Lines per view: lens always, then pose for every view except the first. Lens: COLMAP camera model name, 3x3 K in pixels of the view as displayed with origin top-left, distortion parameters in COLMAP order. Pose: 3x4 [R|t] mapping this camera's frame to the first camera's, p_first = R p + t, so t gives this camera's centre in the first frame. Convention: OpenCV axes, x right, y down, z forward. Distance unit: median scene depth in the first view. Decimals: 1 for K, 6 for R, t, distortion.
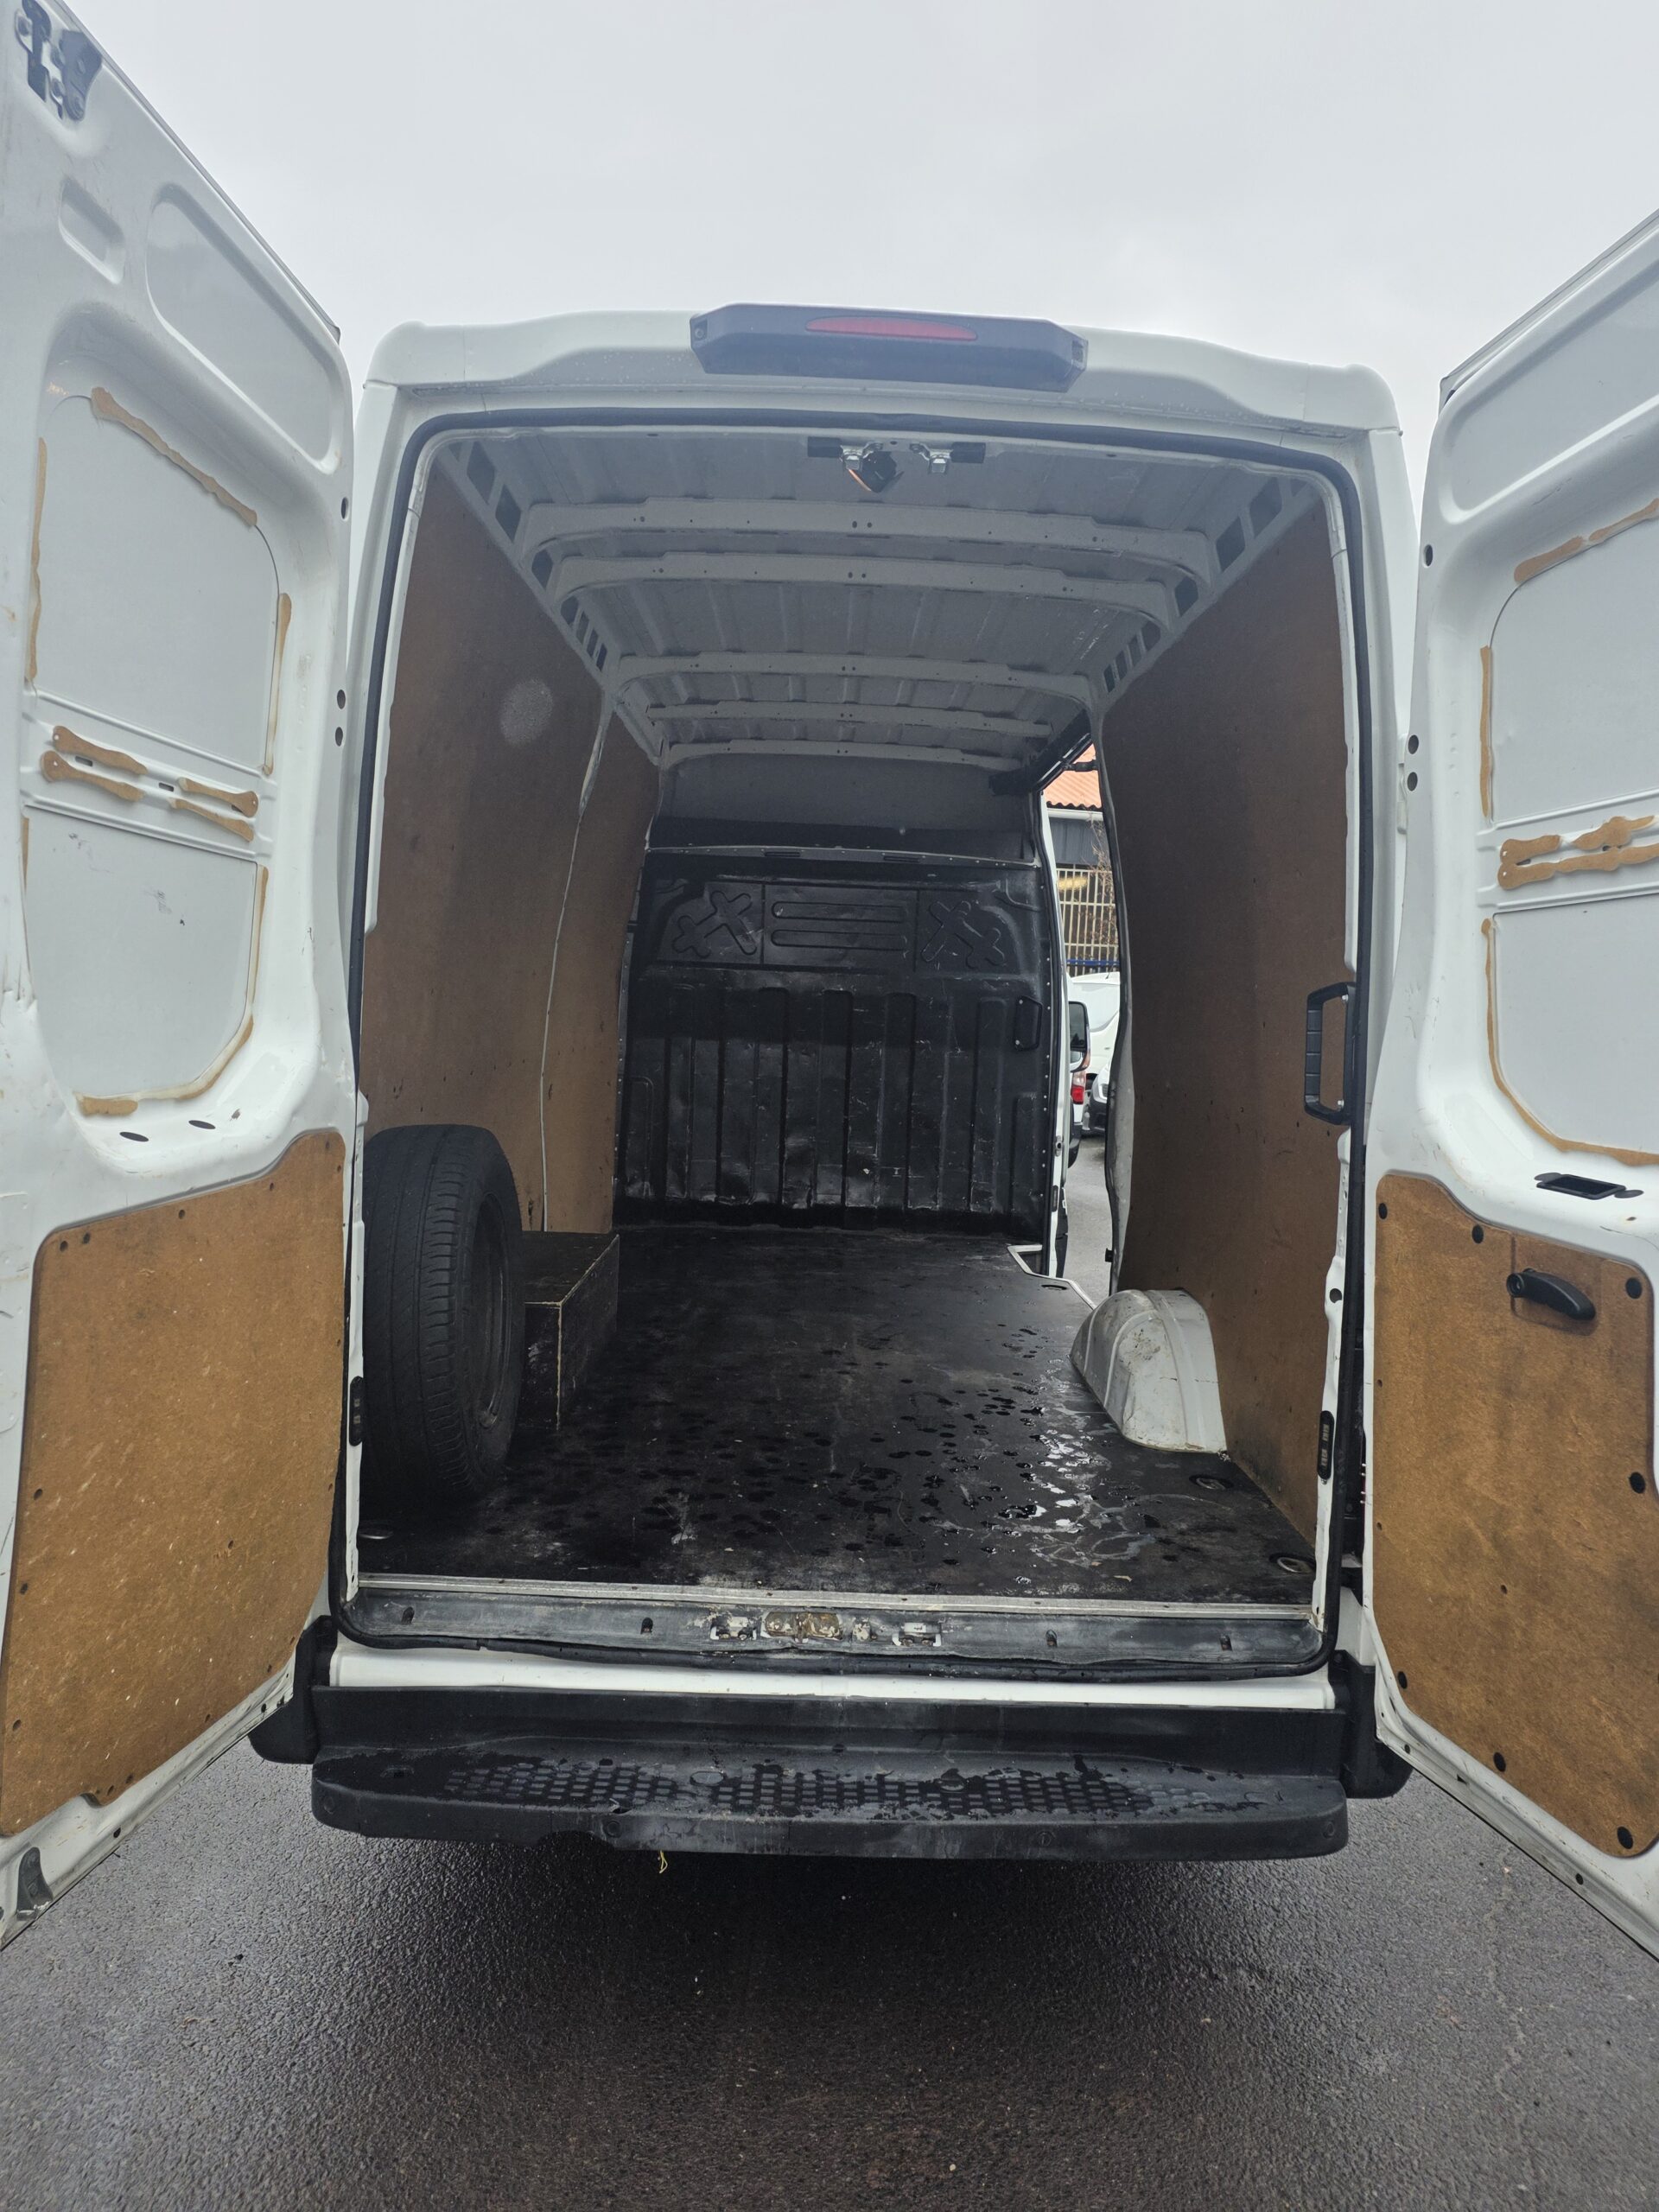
lens RADIAL K [[1490.0, 0, 829.5], [0, 1490.0, 1106.0], [0, 0, 1]] dist [0.070270, -0.066922]
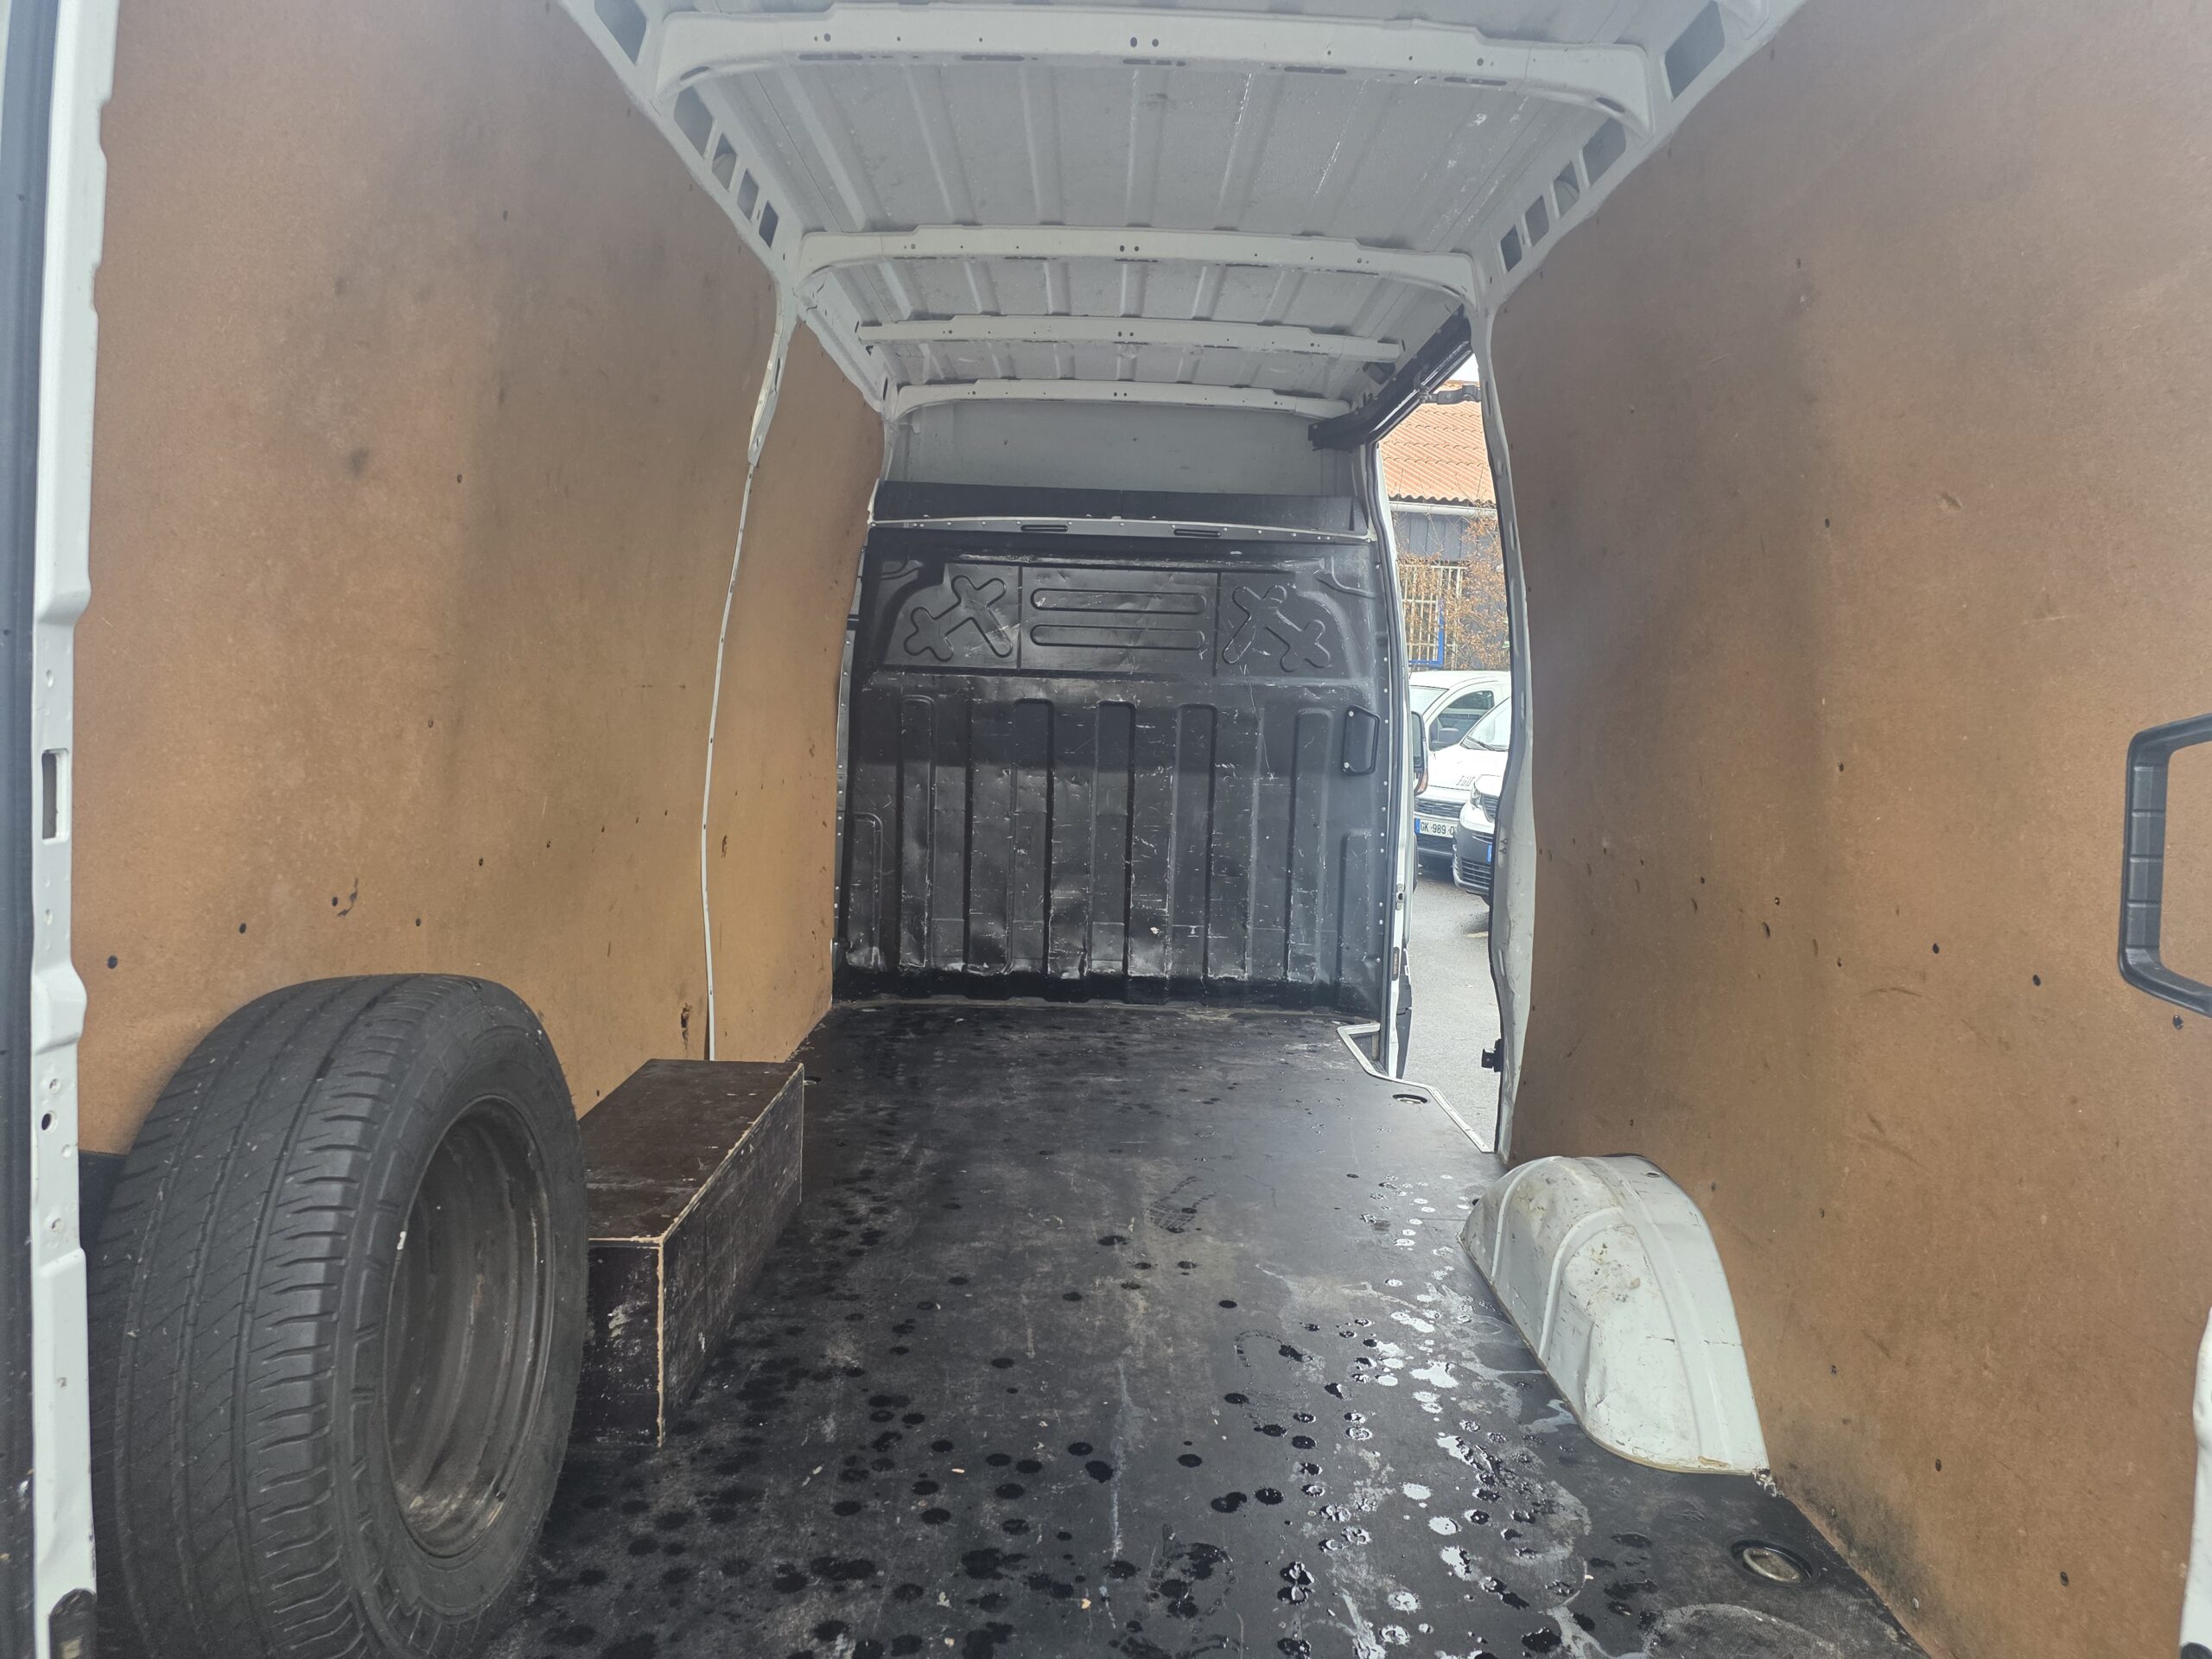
lens RADIAL K [[1490.0, 0, 1091.8], [0, 1490.0, 810.1], [0, 0, 1]] dist [0.070270, -0.066922]
pose [[0.999911, -0.007984, -0.010734, 0.000582], [0.008005, 0.999966, 0.001936, -0.022513], [0.010718, -0.002022, 0.999941, 0.221570]]
